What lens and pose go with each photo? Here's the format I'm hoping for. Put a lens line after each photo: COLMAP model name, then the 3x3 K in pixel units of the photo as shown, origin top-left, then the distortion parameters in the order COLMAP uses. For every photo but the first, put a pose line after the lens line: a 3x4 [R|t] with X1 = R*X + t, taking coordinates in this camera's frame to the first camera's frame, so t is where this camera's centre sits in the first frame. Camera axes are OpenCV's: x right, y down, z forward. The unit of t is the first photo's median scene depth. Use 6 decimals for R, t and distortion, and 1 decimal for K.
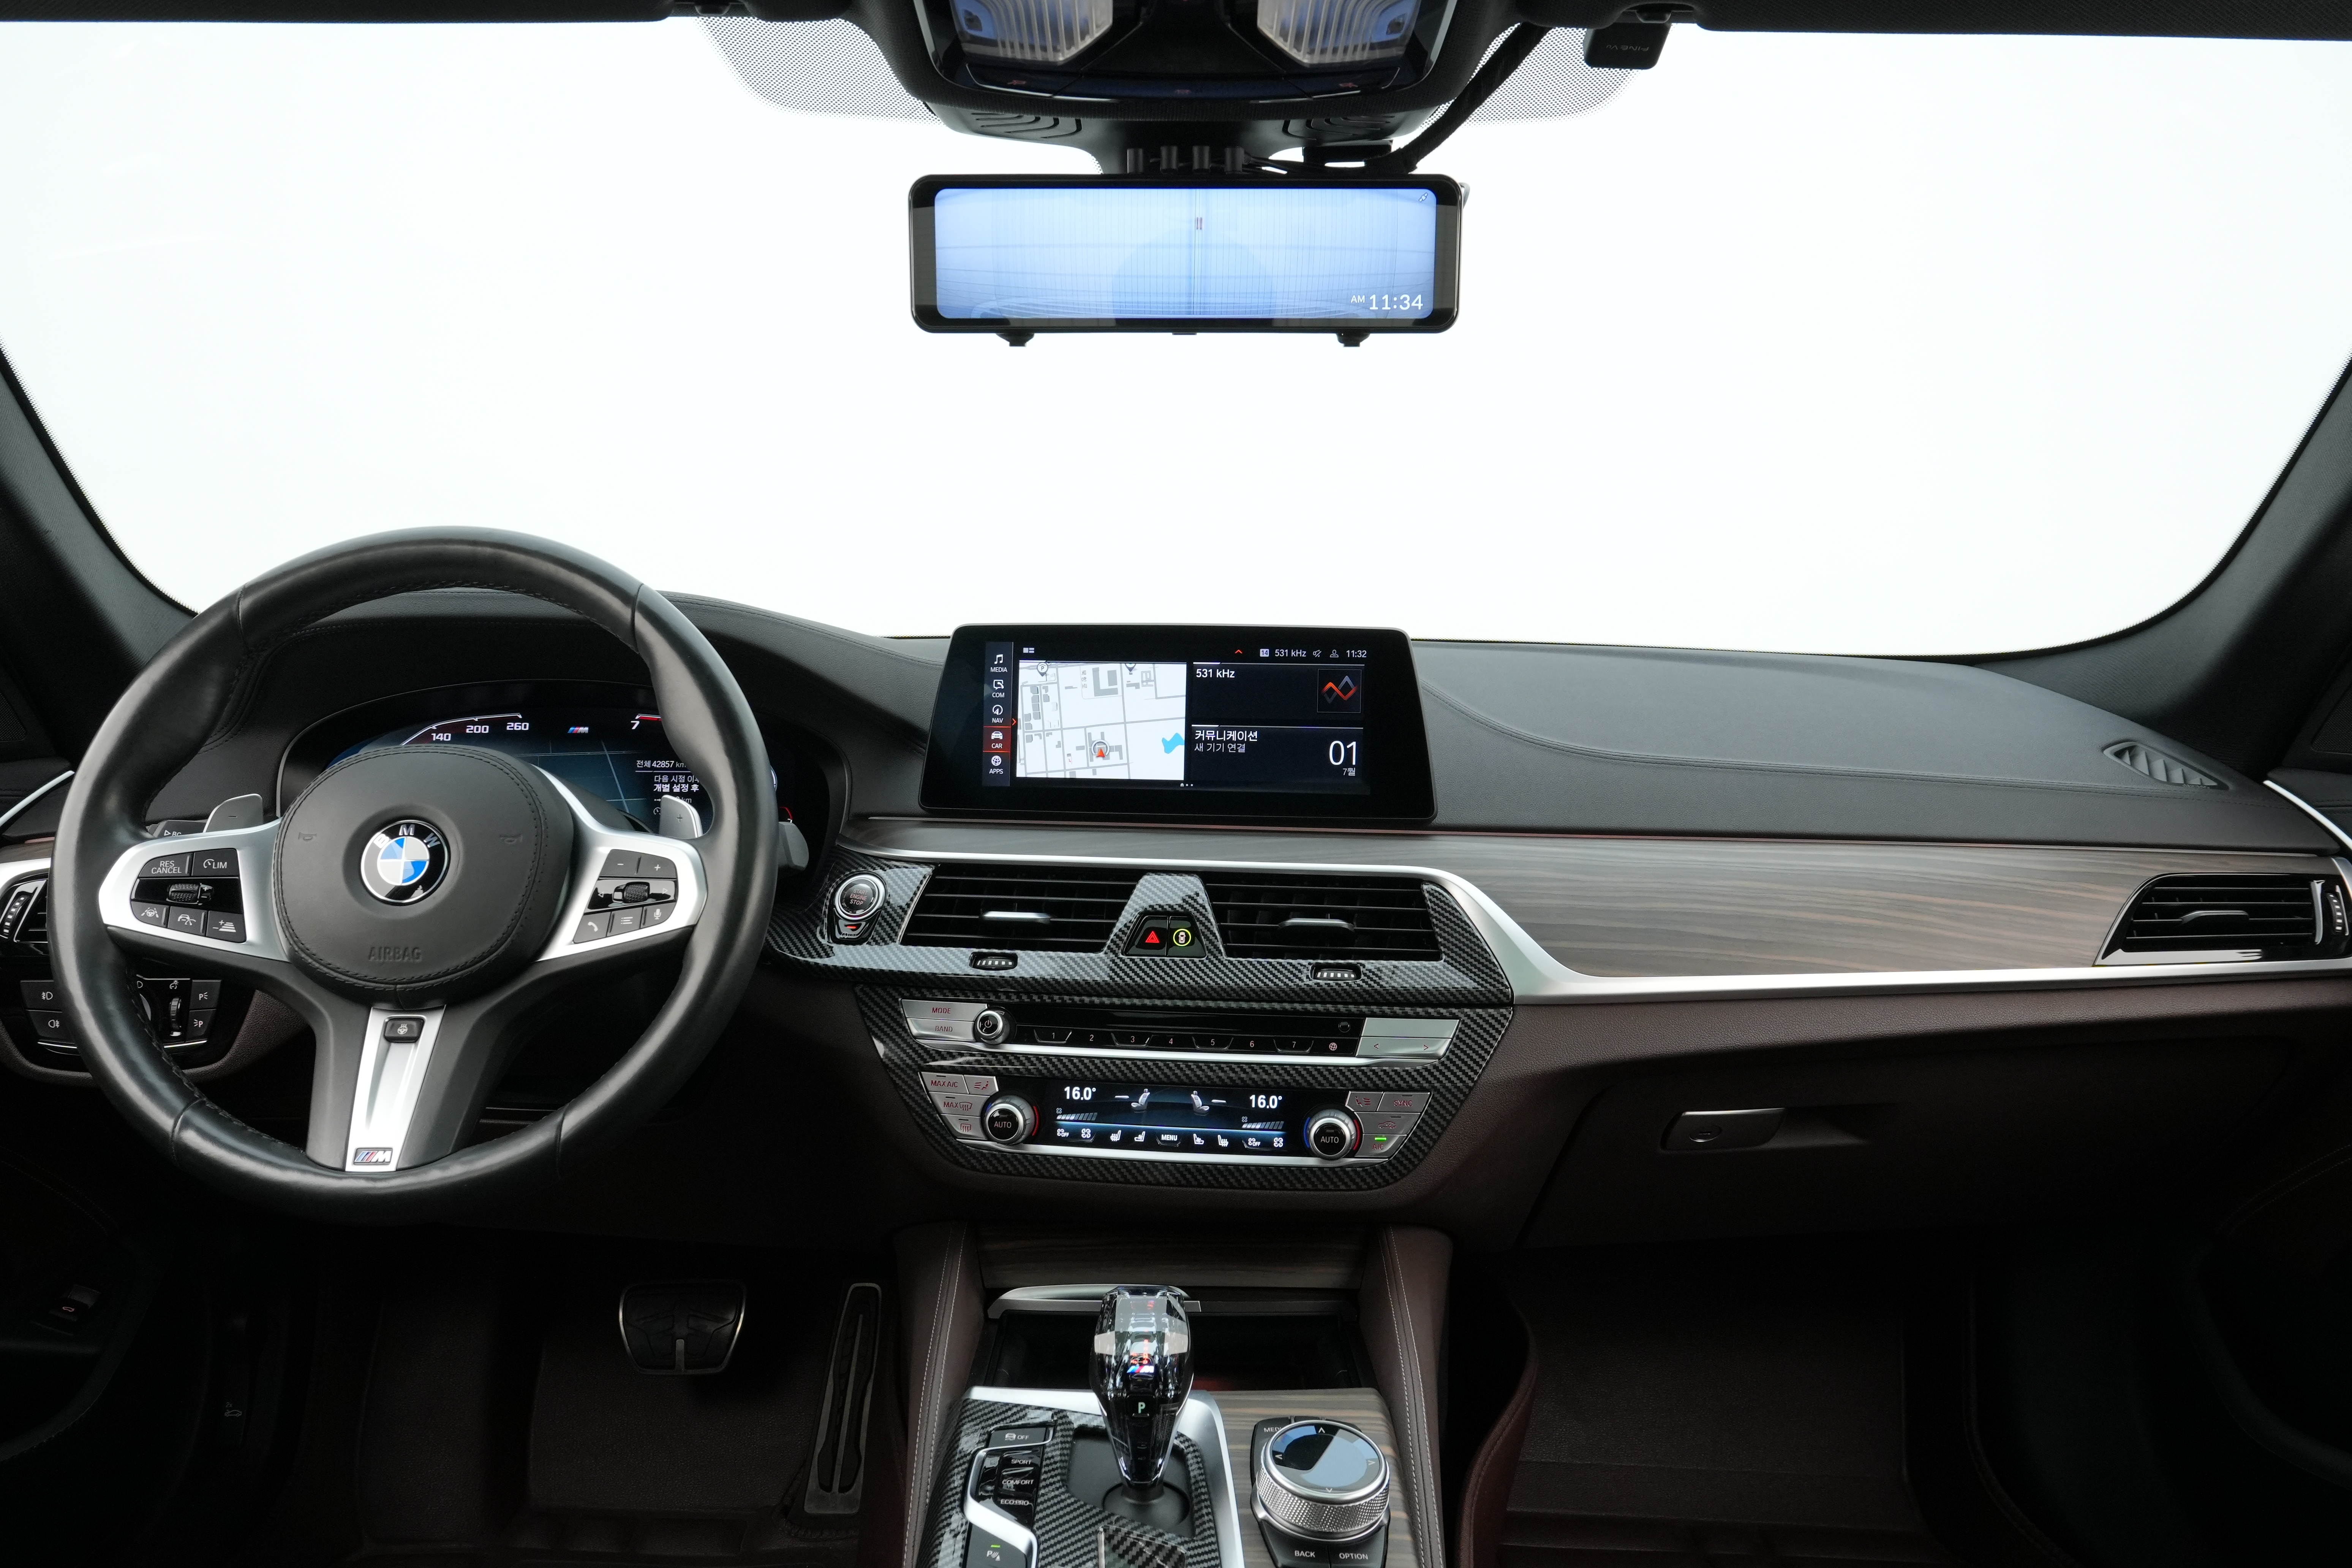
lens RADIAL K [[1816.8, 0, 1179.9], [0, 1816.8, 770.6], [0, 0, 1]] dist [-0.022753, 0.031058]
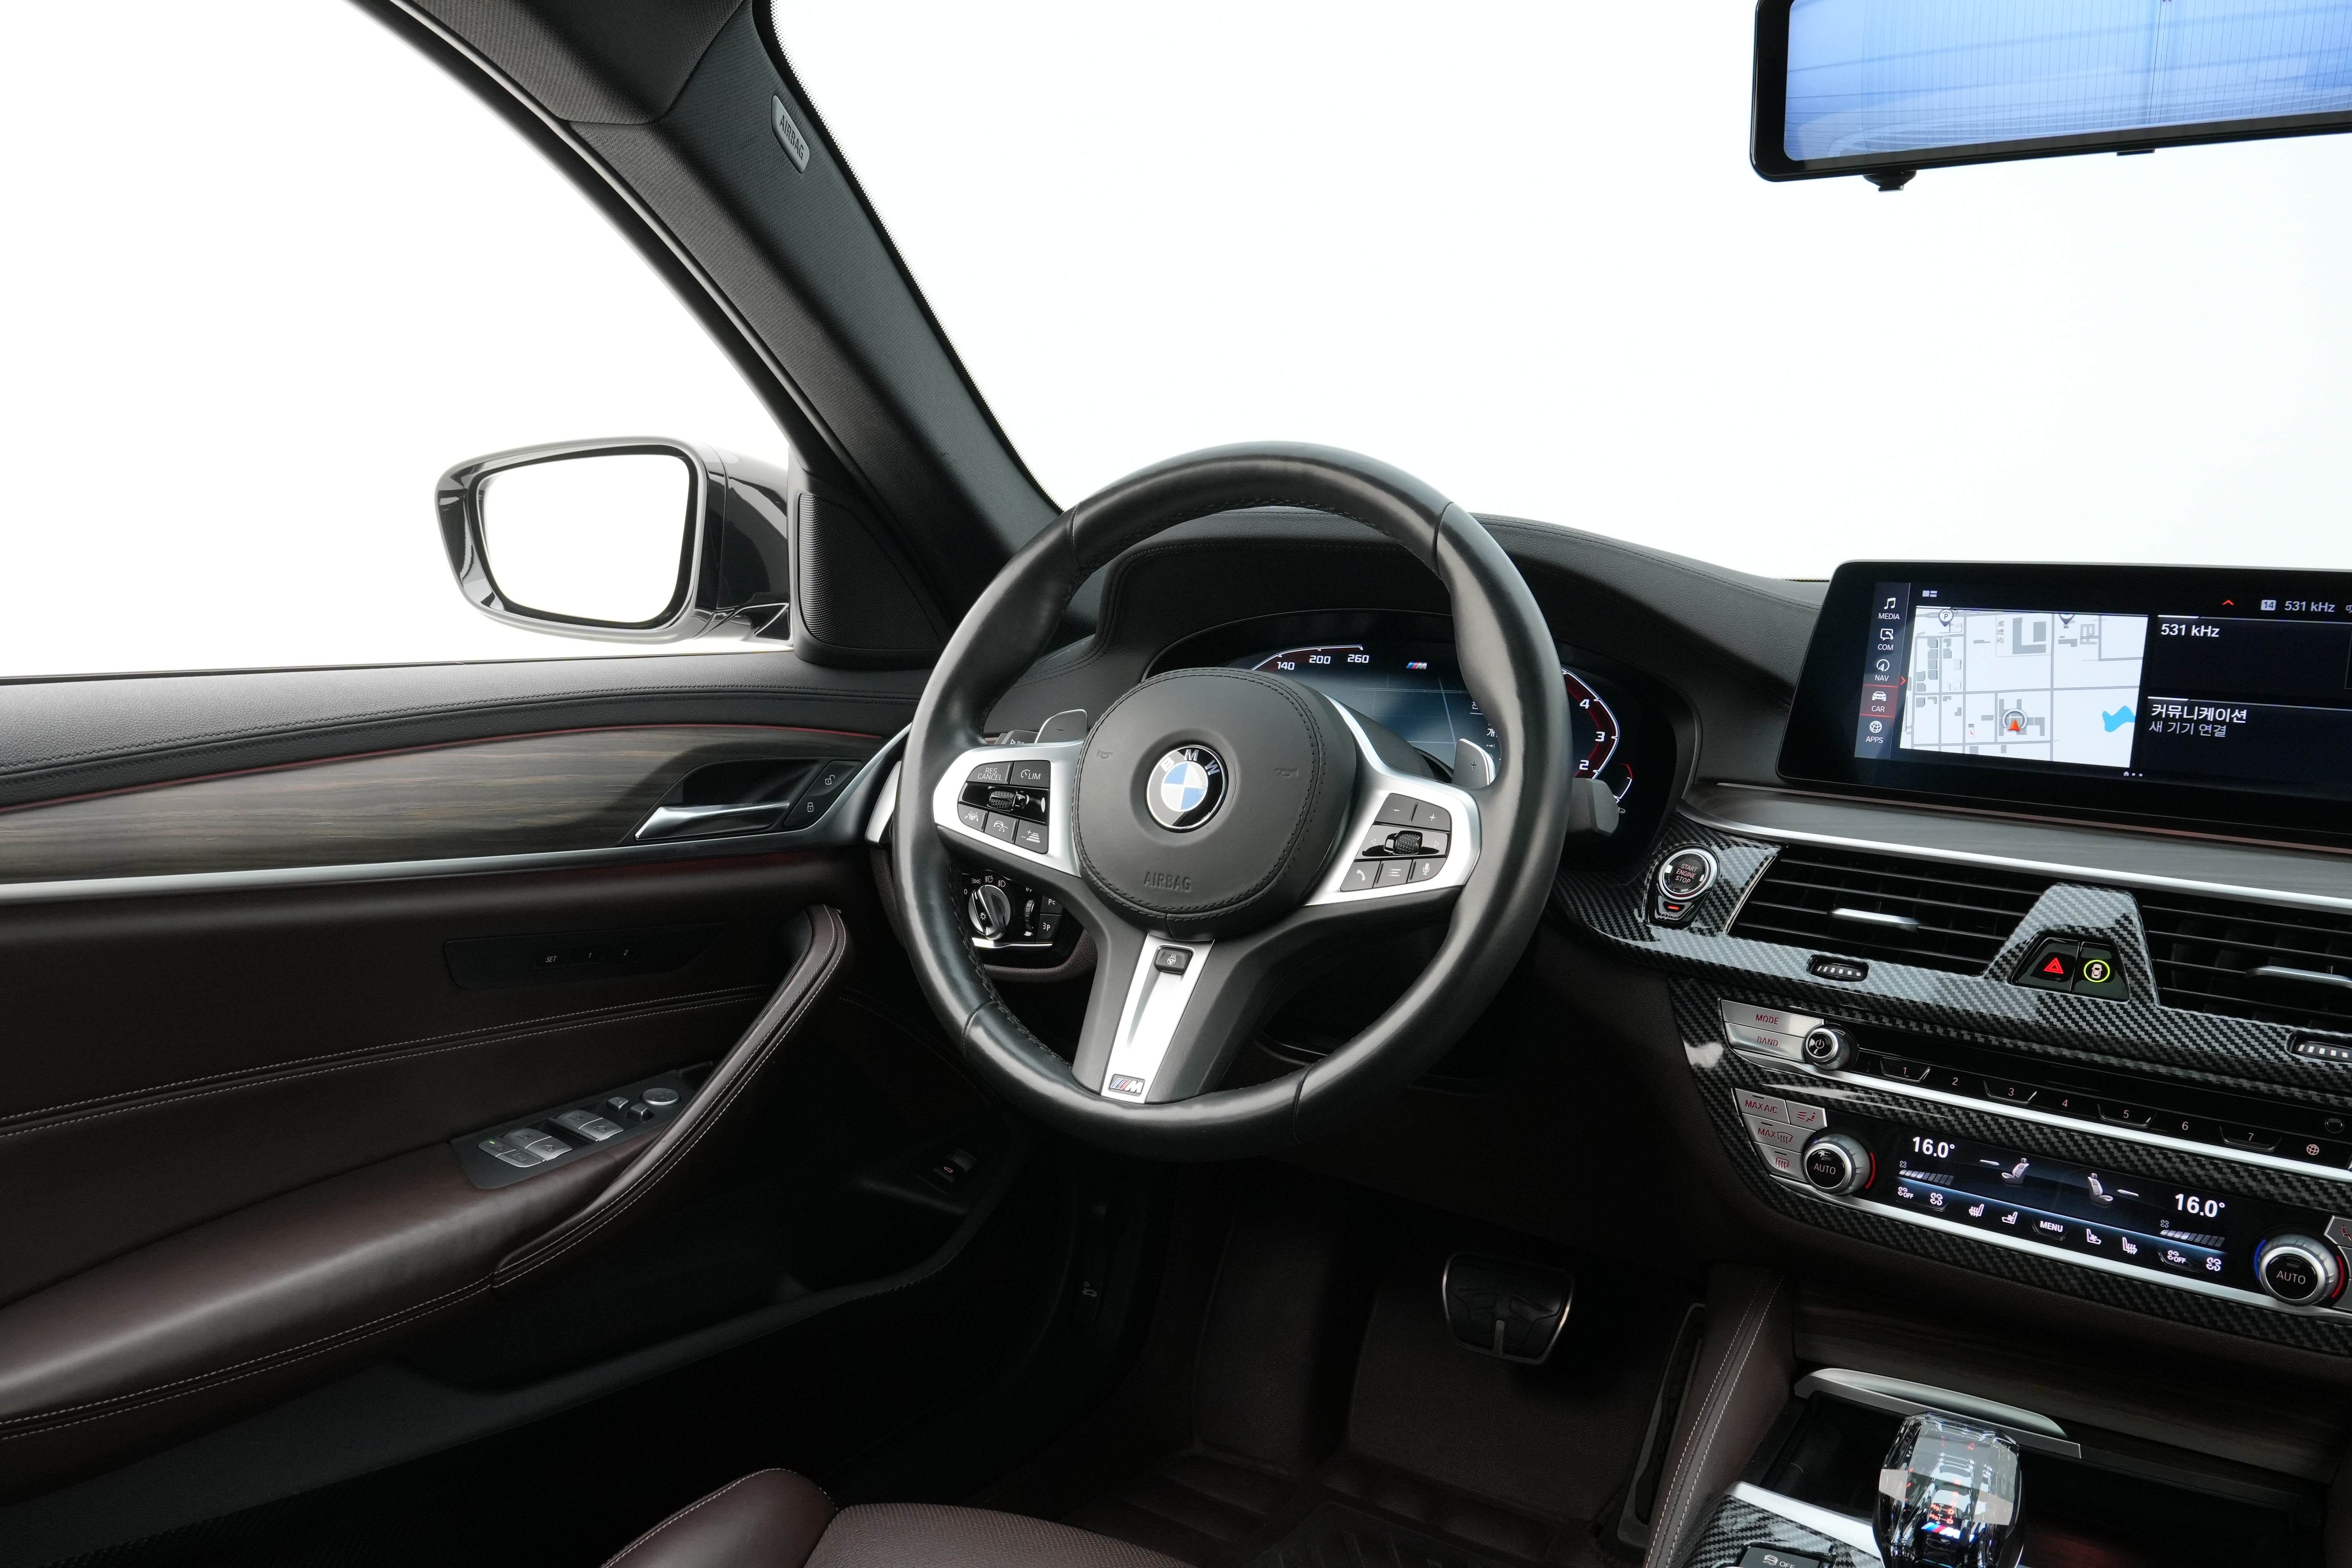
lens RADIAL K [[1816.8, 0, 1151.9], [0, 1816.8, 776.7], [0, 0, 1]] dist [-0.022753, 0.031058]
pose [[0.850630, 0.079544, -0.519714, 0.052523], [-0.065596, 0.996822, 0.045203, 0.001700], [0.521658, -0.004360, 0.853144, 0.141960]]
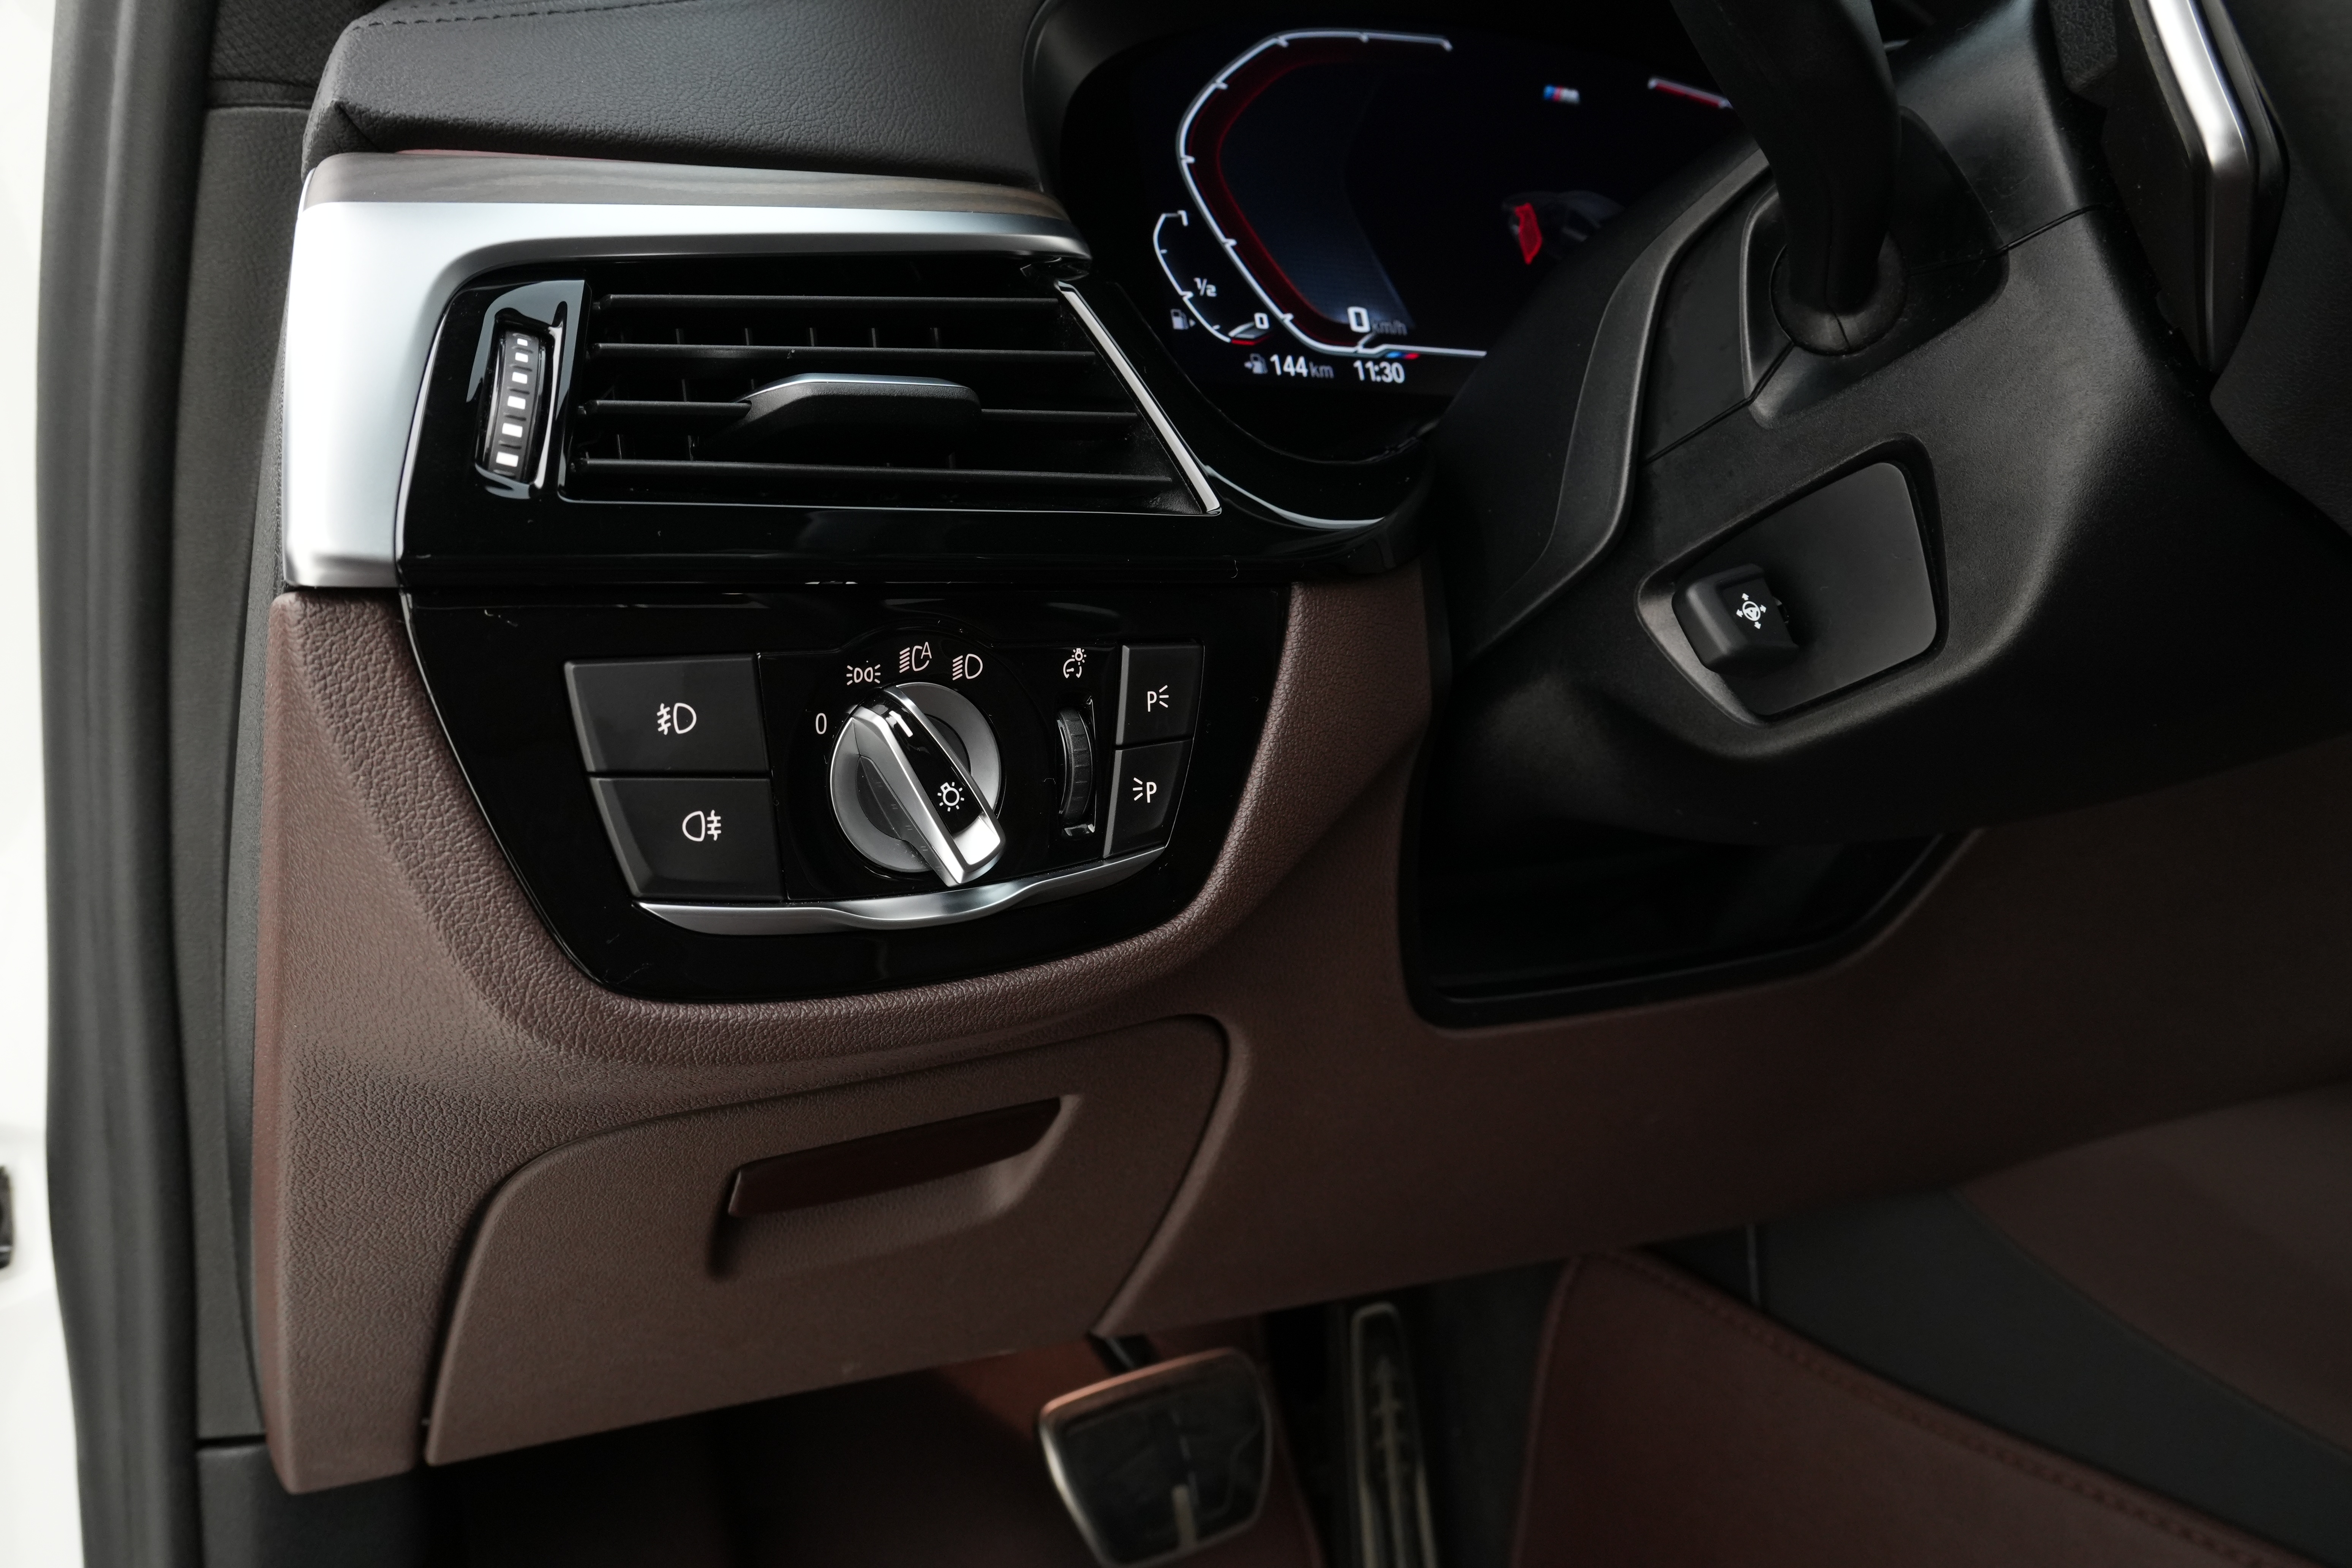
lens RADIAL K [[1816.8, 0, 1176.4], [0, 1816.8, 796.8], [0, 0, 1]] dist [-0.022753, 0.031058]
pose [[0.856200, -0.080075, 0.510401, -0.734323], [0.069669, 0.996787, 0.039512, 0.137133], [-0.511925, 0.001729, 0.859028, 0.778921]]
